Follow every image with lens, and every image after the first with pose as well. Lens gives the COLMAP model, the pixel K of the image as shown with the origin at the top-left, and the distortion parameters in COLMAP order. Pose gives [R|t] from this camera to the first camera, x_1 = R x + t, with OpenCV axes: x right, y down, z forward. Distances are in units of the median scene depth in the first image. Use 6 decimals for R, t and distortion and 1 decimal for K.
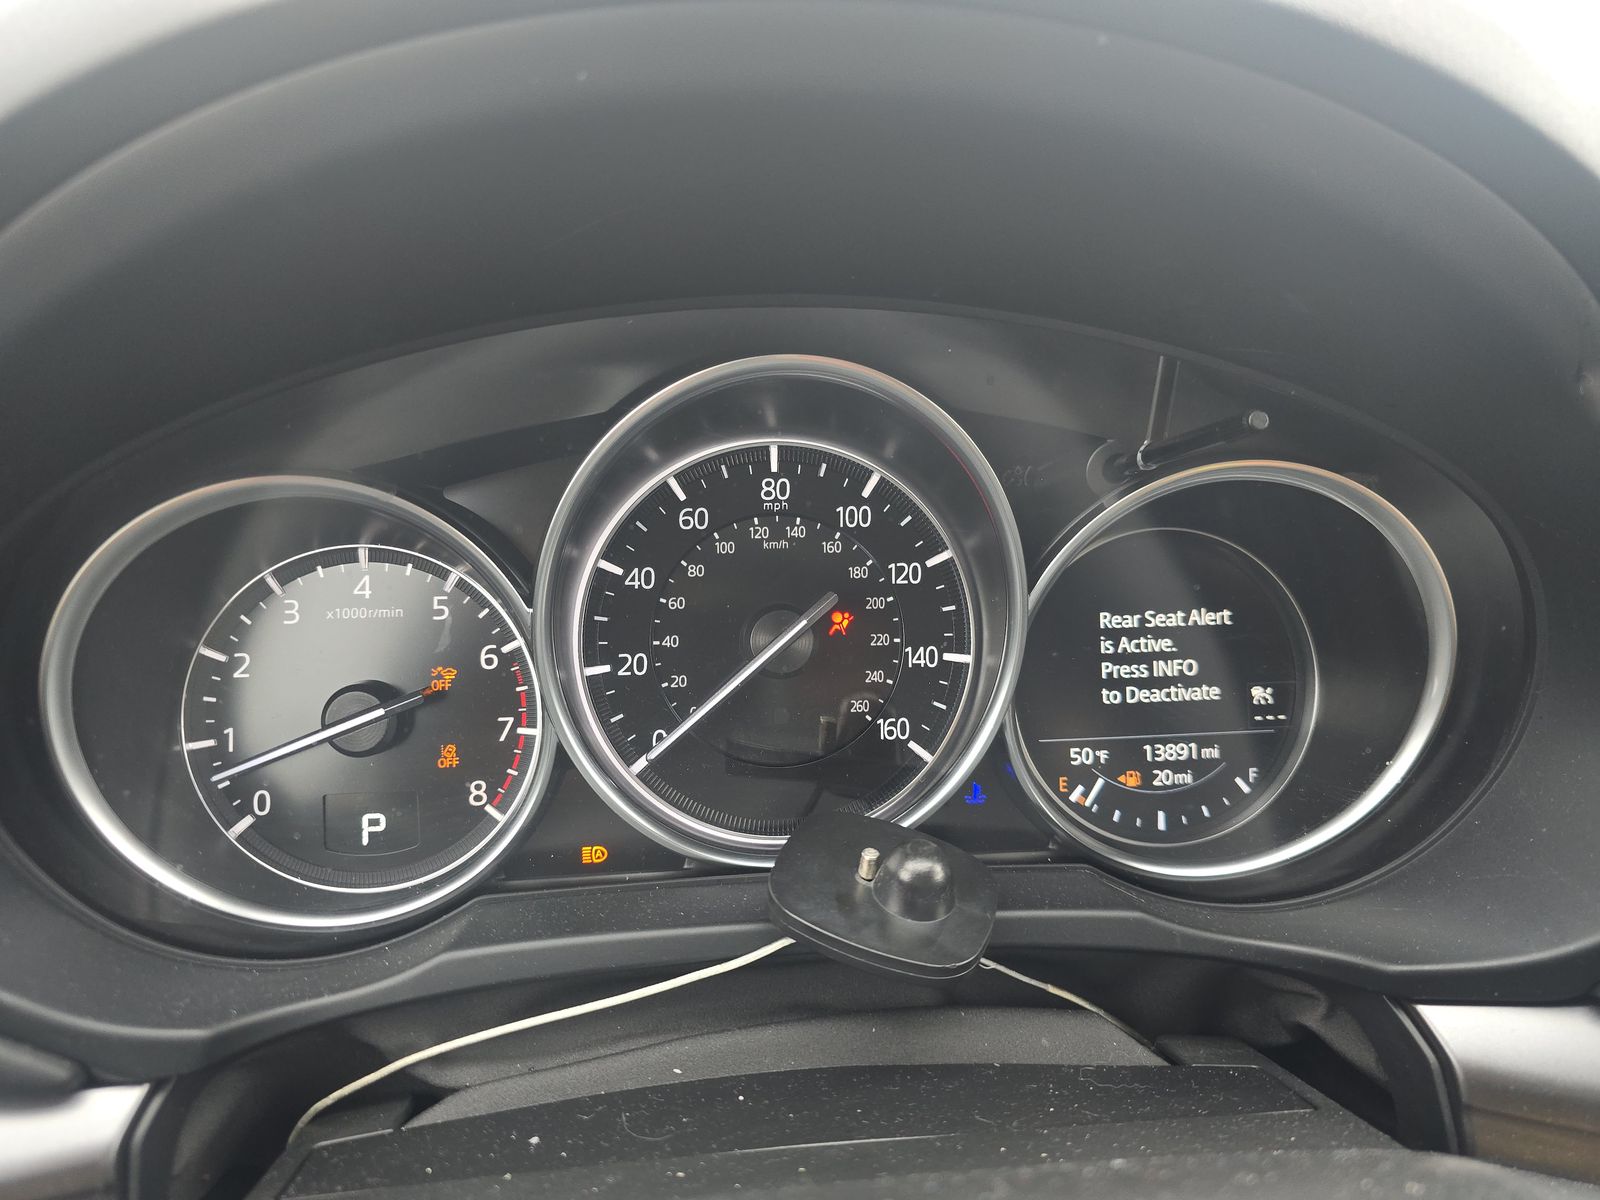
lens RADIAL K [[1098.1, 0, 795.7], [0, 1098.1, 606.6], [0, 0, 1]] dist [0.058160, -0.037366]
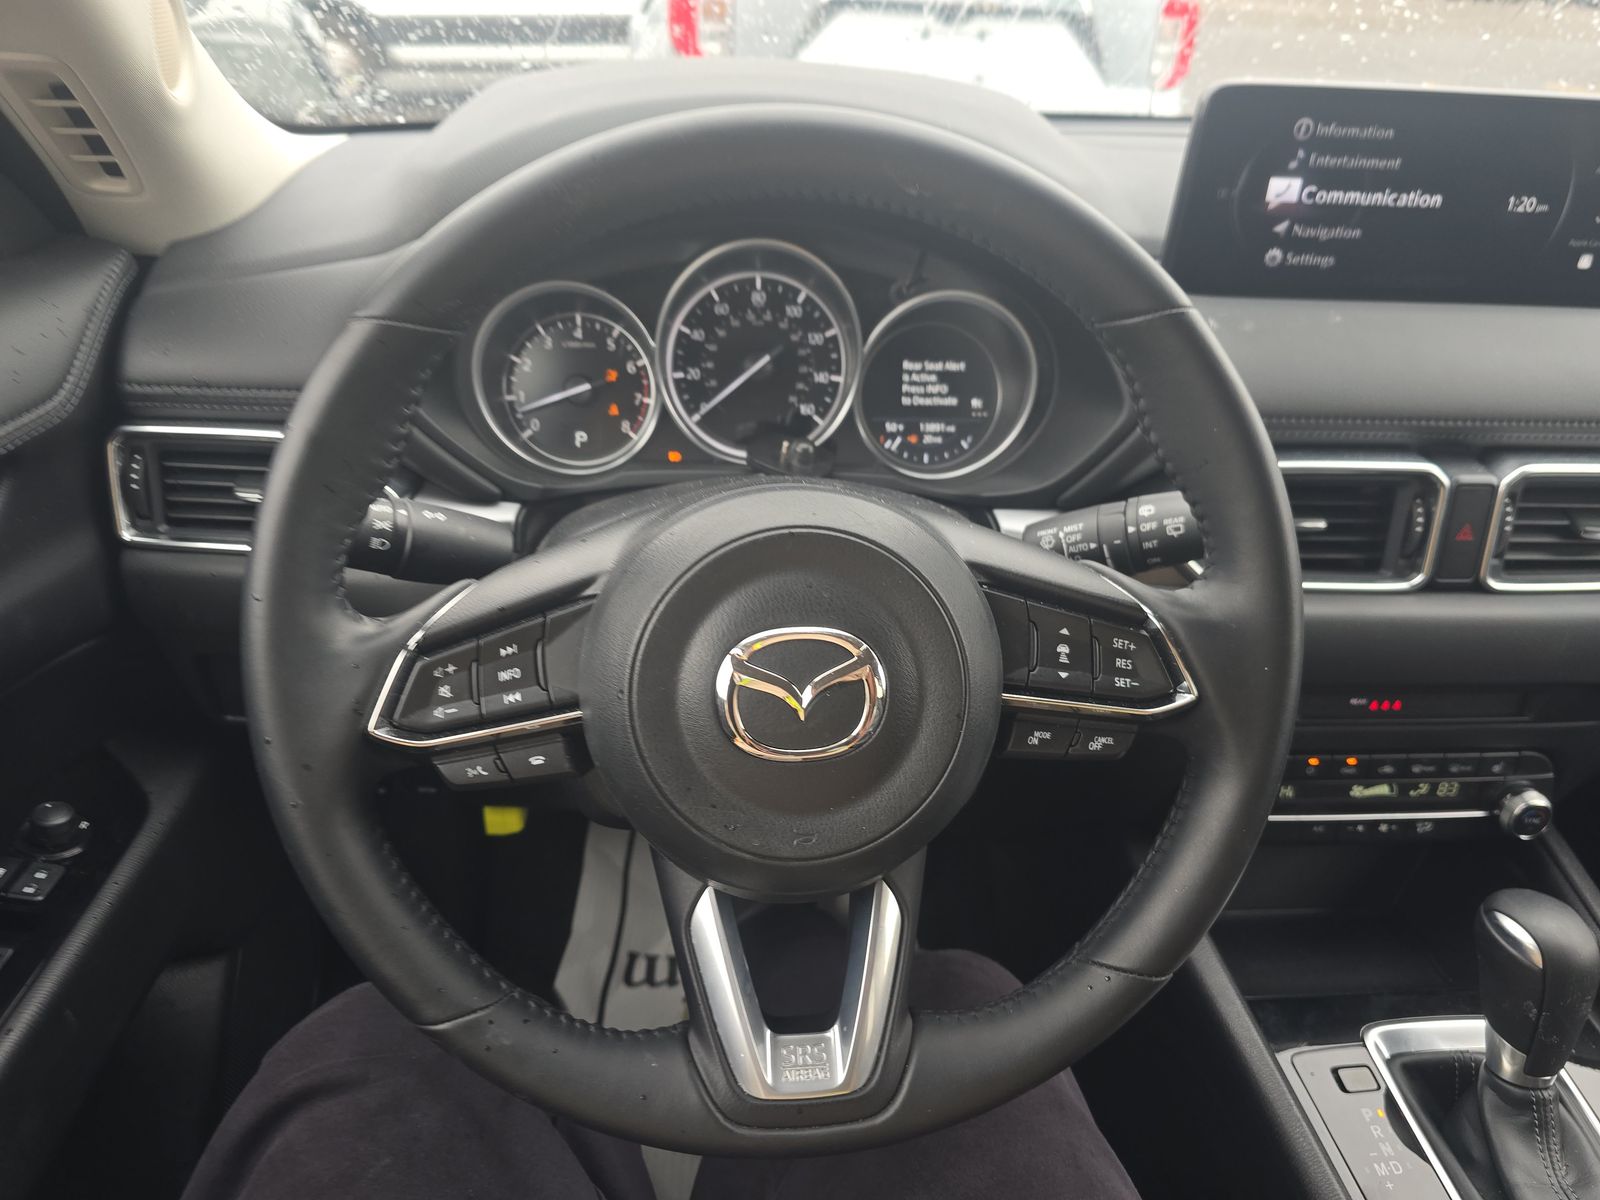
lens RADIAL K [[1098.1, 0, 795.7], [0, 1098.1, 606.6], [0, 0, 1]] dist [0.058160, -0.037366]
pose [[0.998789, 0.046087, -0.017233, 0.123943], [-0.043205, 0.989060, 0.141044, 0.195008], [0.023545, -0.140129, 0.989853, -1.302384]]
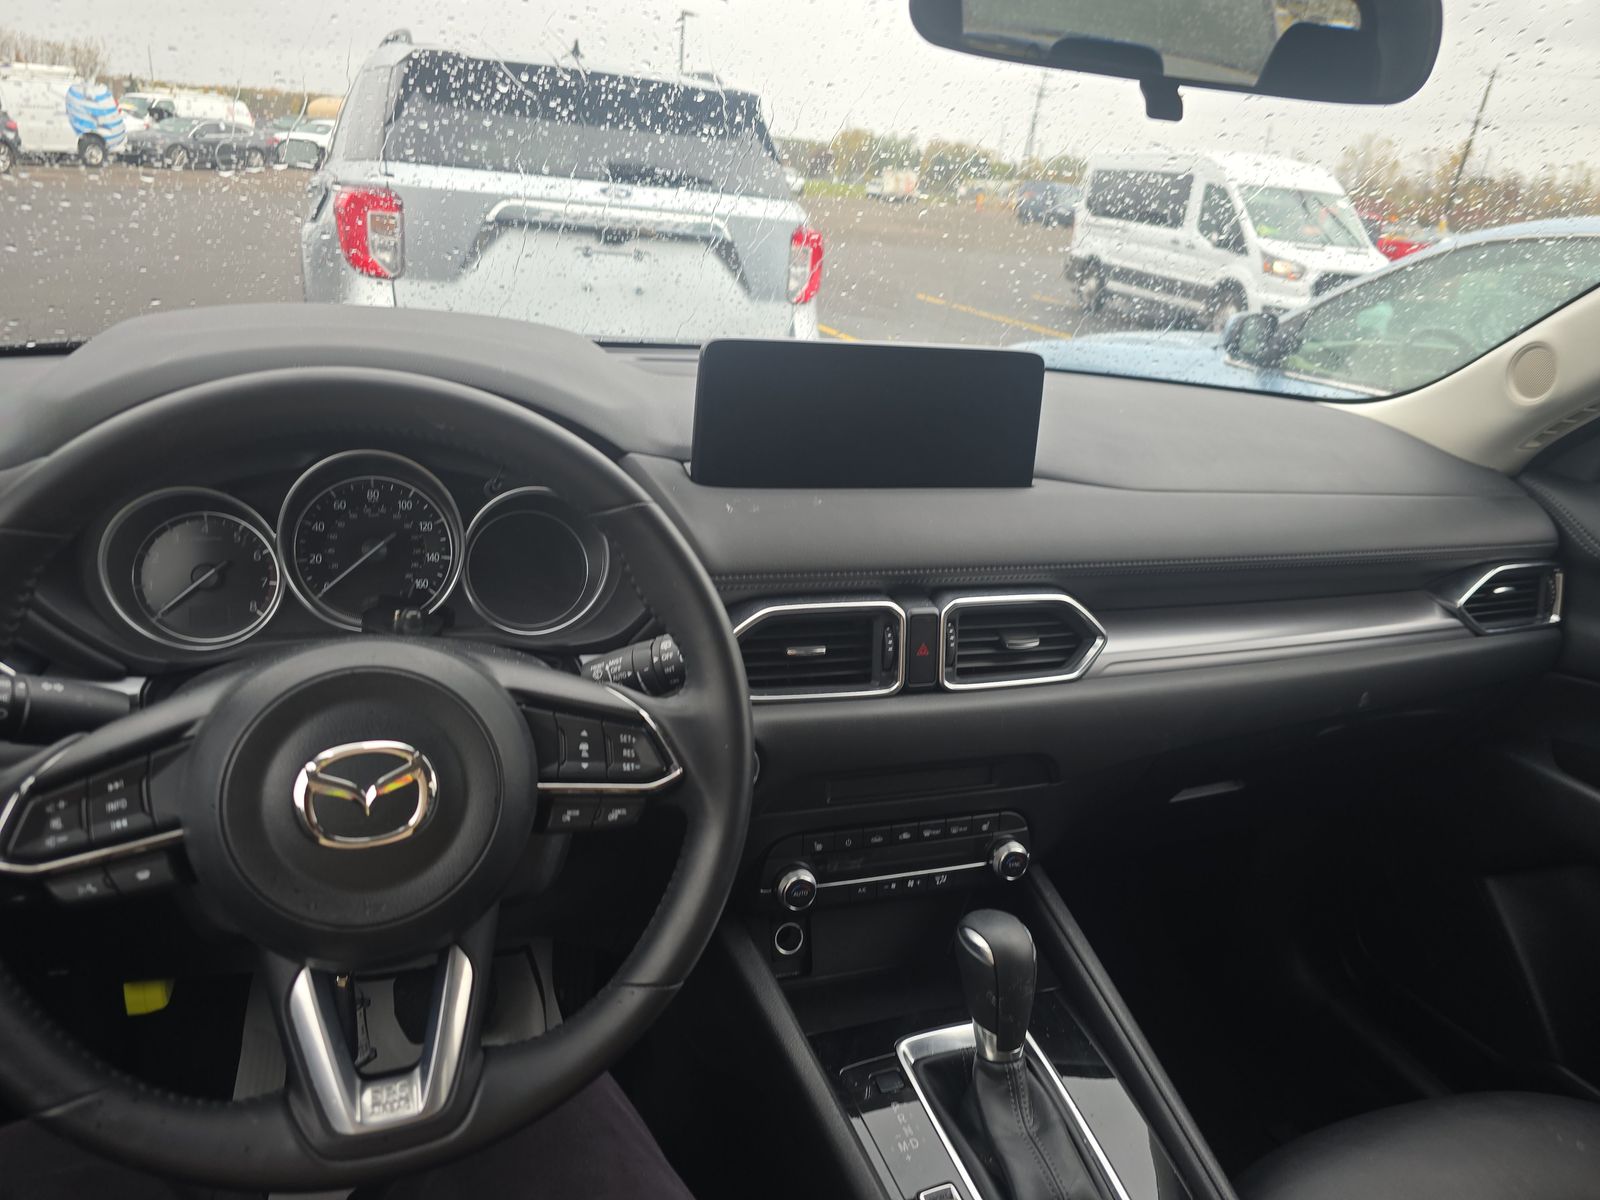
lens RADIAL K [[1098.1, 0, 795.7], [0, 1098.1, 606.6], [0, 0, 1]] dist [0.058160, -0.037366]
pose [[0.974510, -0.012684, 0.223985, 0.377609], [0.016492, 0.999749, -0.015137, 0.224513], [-0.223736, 0.018445, 0.974475, -1.860629]]
